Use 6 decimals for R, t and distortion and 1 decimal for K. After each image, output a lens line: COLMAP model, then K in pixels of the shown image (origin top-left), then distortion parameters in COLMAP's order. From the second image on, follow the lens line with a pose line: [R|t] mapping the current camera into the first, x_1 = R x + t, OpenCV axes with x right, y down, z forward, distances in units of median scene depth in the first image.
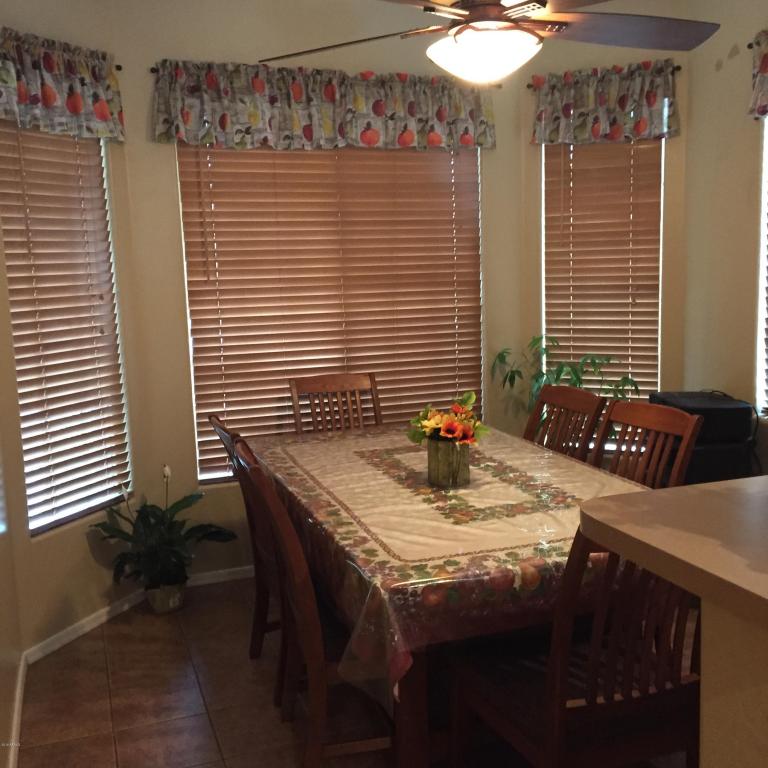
lens RADIAL K [[866.8, 0, 384.6], [0, 866.8, 386.4], [0, 0, 1]] dist [0.079757, -0.081848]
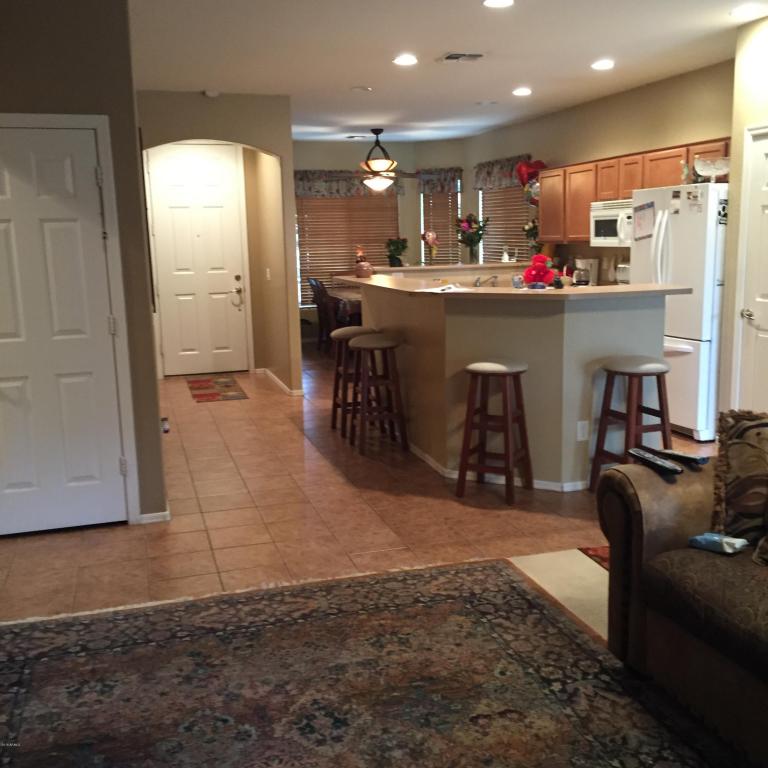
lens RADIAL K [[866.8, 0, 384.6], [0, 866.8, 386.4], [0, 0, 1]] dist [0.079757, -0.081848]
pose [[0.998095, 0.018273, -0.058920, 0.270613], [-0.016297, 0.999294, 0.033837, 0.285850], [0.059497, -0.032813, 0.997689, -2.065880]]
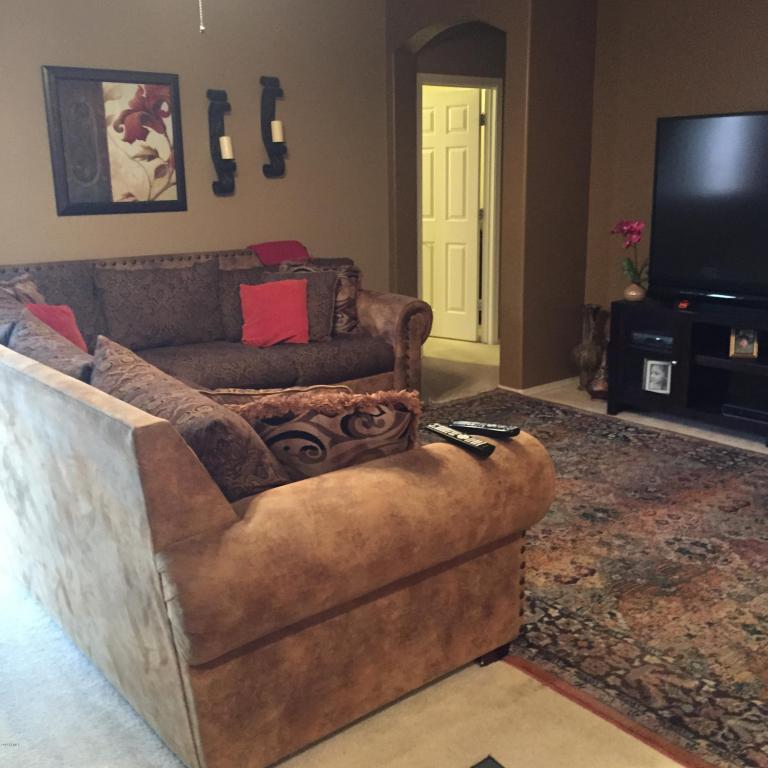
lens RADIAL K [[866.8, 0, 384.6], [0, 866.8, 386.4], [0, 0, 1]] dist [0.079757, -0.081848]
pose [[-0.943986, 0.123395, -0.306047, 0.707632], [-0.001417, 0.925929, 0.377695, 0.110307], [0.329983, 0.356972, -0.873889, -0.812204]]
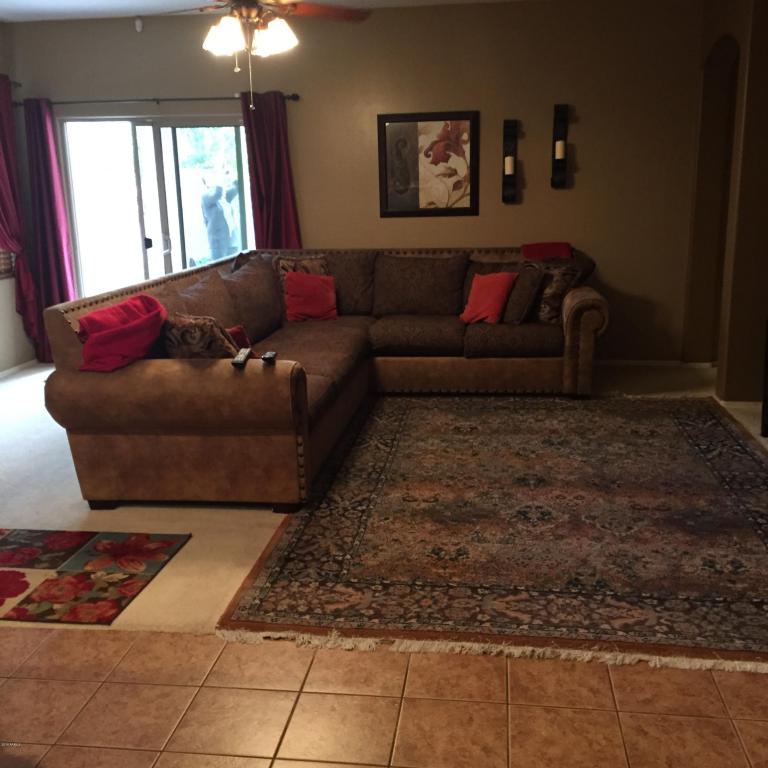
lens RADIAL K [[866.8, 0, 384.6], [0, 866.8, 386.4], [0, 0, 1]] dist [0.079757, -0.081848]
pose [[-0.885692, -0.054937, 0.461012, -0.108285], [0.113734, 0.937045, 0.330169, 0.094638], [-0.450127, 0.344861, -0.823685, -0.559933]]
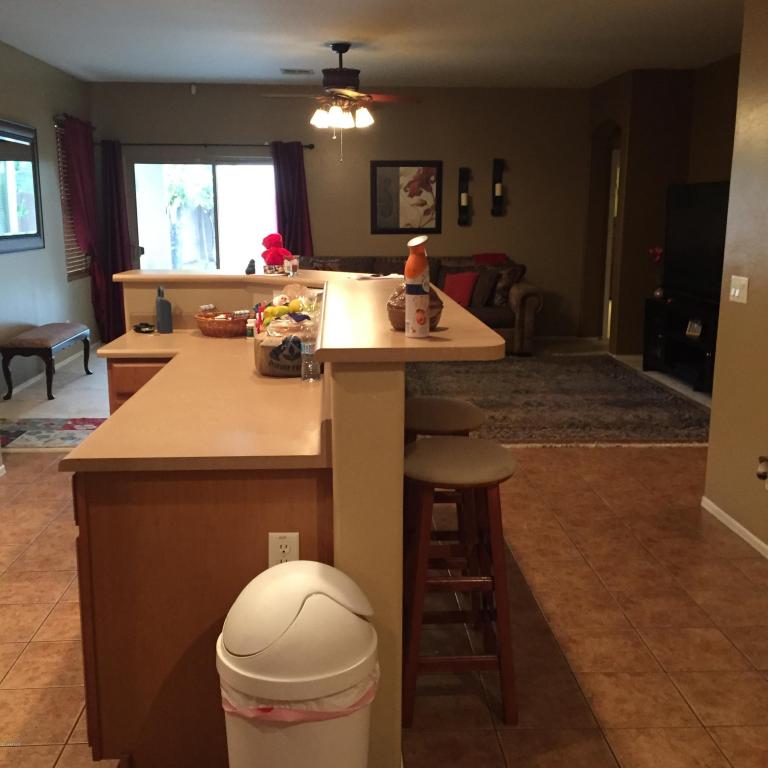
lens RADIAL K [[866.8, 0, 384.6], [0, 866.8, 386.4], [0, 0, 1]] dist [0.079757, -0.081848]
pose [[-0.956022, -0.027194, 0.292033, -0.028154], [0.071029, 0.944586, 0.320486, -0.020309], [-0.284566, 0.327135, -0.901113, 0.199908]]
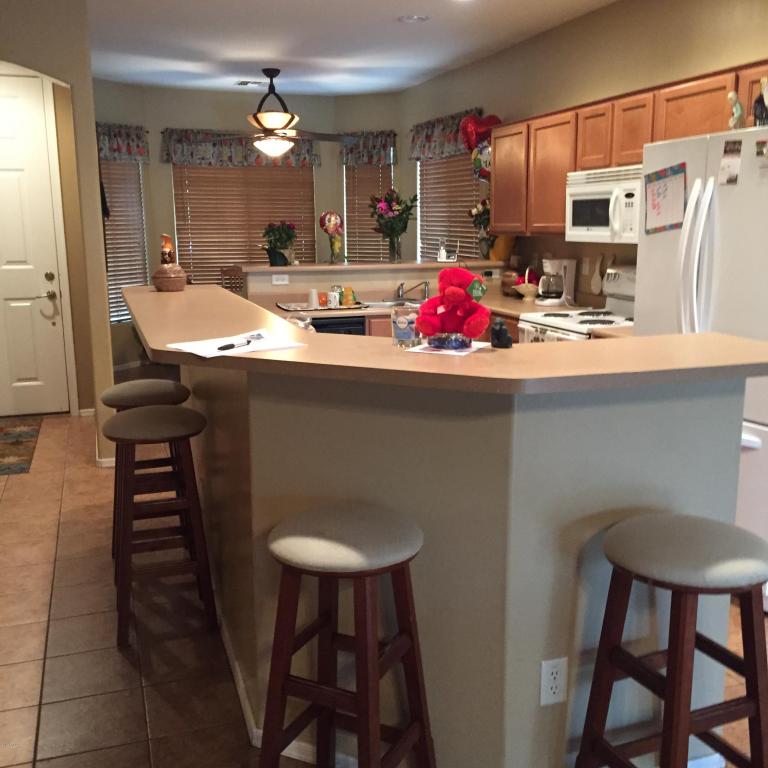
lens RADIAL K [[866.8, 0, 384.6], [0, 866.8, 386.4], [0, 0, 1]] dist [0.079757, -0.081848]
pose [[0.999344, 0.029045, -0.021647, 0.388422], [-0.027979, 0.998455, 0.048016, 0.182076], [0.023009, -0.047379, 0.998612, -1.311836]]
